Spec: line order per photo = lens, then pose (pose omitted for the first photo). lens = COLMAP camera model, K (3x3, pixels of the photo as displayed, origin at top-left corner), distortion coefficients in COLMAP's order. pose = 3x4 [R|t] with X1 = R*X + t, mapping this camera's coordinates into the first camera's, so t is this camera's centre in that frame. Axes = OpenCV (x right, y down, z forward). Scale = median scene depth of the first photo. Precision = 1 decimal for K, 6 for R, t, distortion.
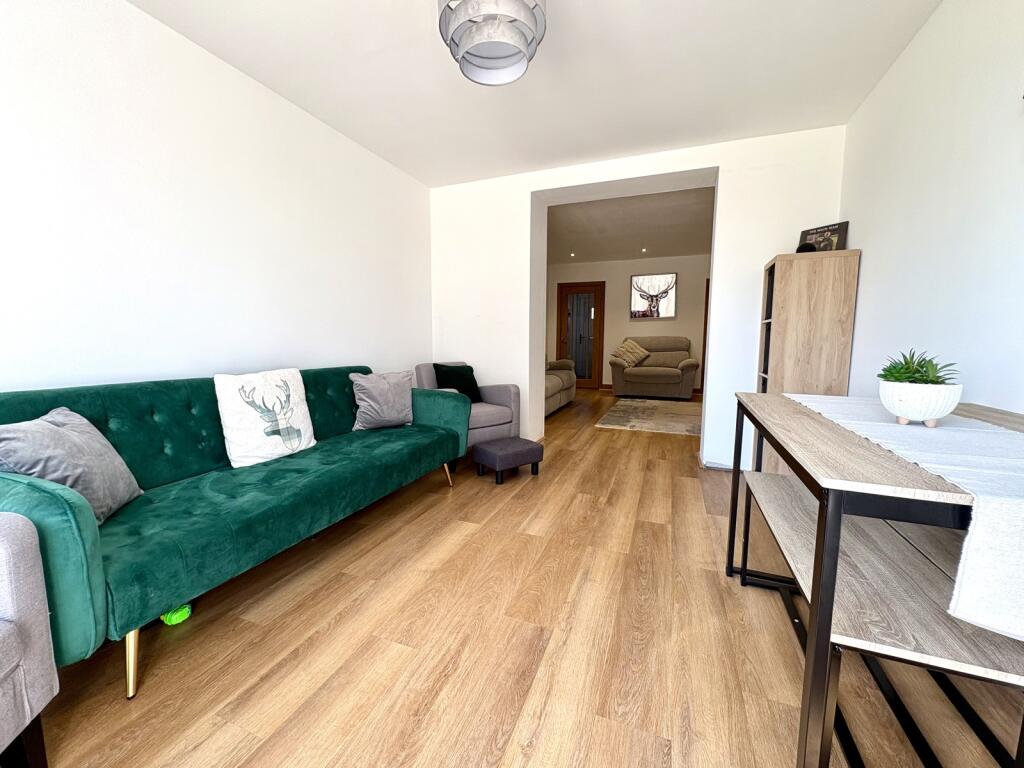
lens RADIAL K [[410.4, 0, 512.6], [0, 410.4, 385.5], [0, 0, 1]] dist [0.000168, 0.000211]
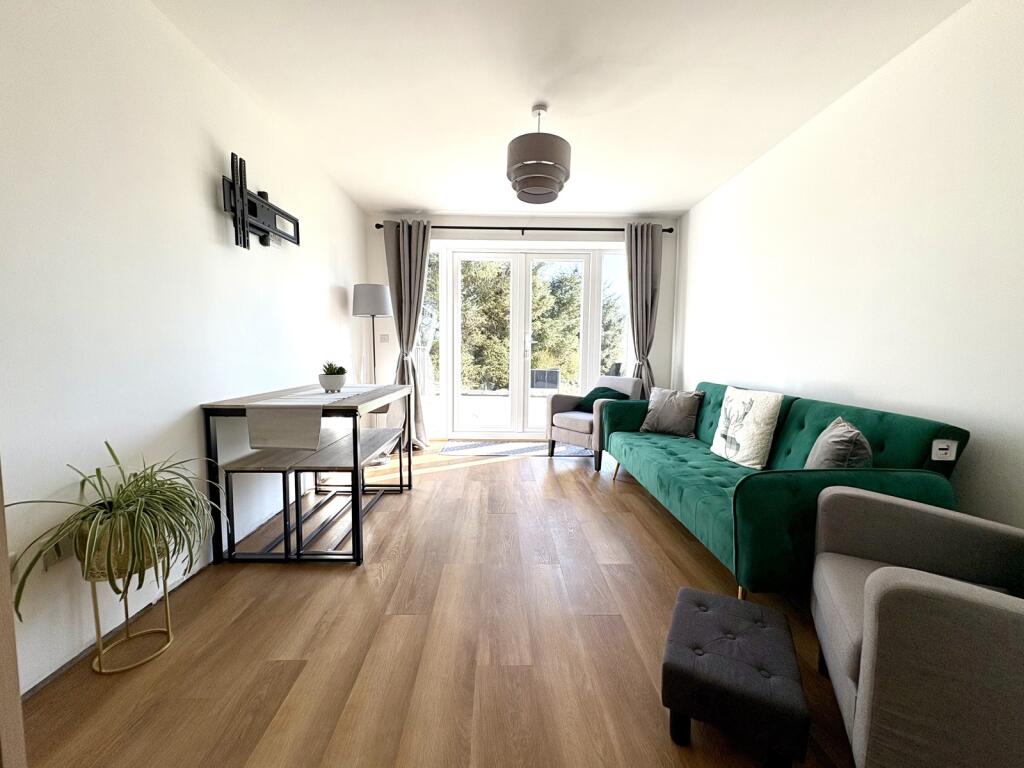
lens RADIAL K [[410.4, 0, 509.5], [0, 410.4, 379.8], [0, 0, 1]] dist [0.000168, 0.000211]
pose [[-0.924093, 0.025594, -0.381311, 0.476112], [-0.047890, 0.982135, 0.181983, -0.238894], [0.379156, 0.186430, -0.906358, 1.764126]]
